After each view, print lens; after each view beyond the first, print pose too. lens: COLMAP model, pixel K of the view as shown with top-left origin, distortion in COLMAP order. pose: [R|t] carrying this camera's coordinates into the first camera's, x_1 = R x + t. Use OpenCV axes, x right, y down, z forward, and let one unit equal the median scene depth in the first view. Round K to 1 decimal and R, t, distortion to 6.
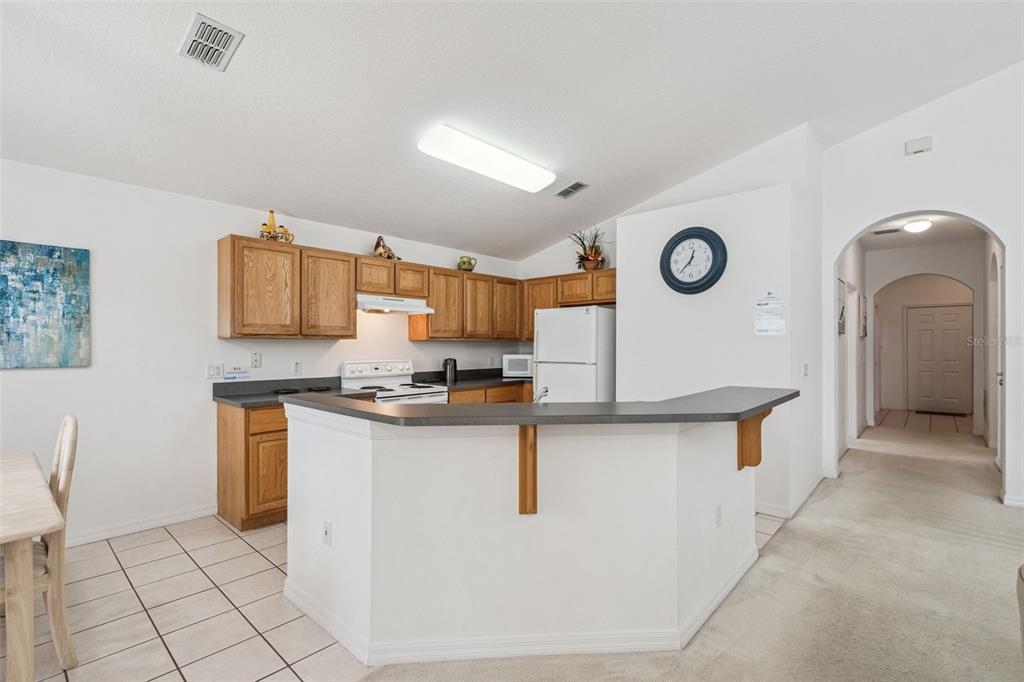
lens RADIAL K [[468.8, 0, 542.0], [0, 468.8, 344.5], [0, 0, 1]] dist [-0.009136, 0.000252]
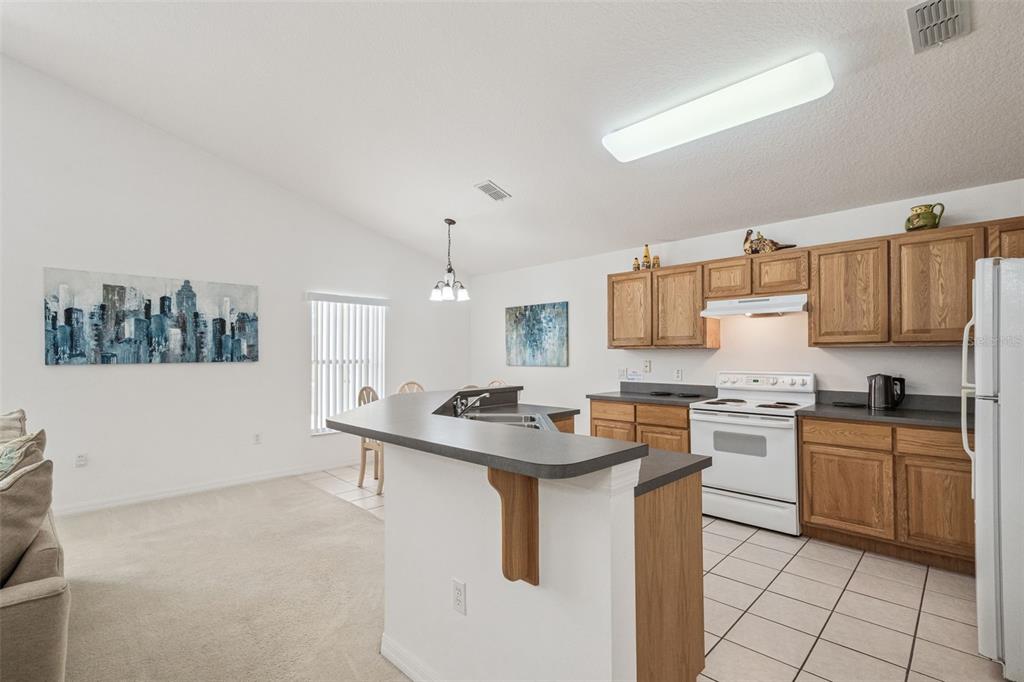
lens RADIAL K [[468.8, 0, 486.3], [0, 468.8, 351.2], [0, 0, 1]] dist [-0.009136, 0.000252]
pose [[-0.115725, -0.008368, -0.993246, 0.650210], [0.002474, 0.999959, -0.008712, 0.002884], [0.993278, -0.003466, -0.115699, 0.684115]]
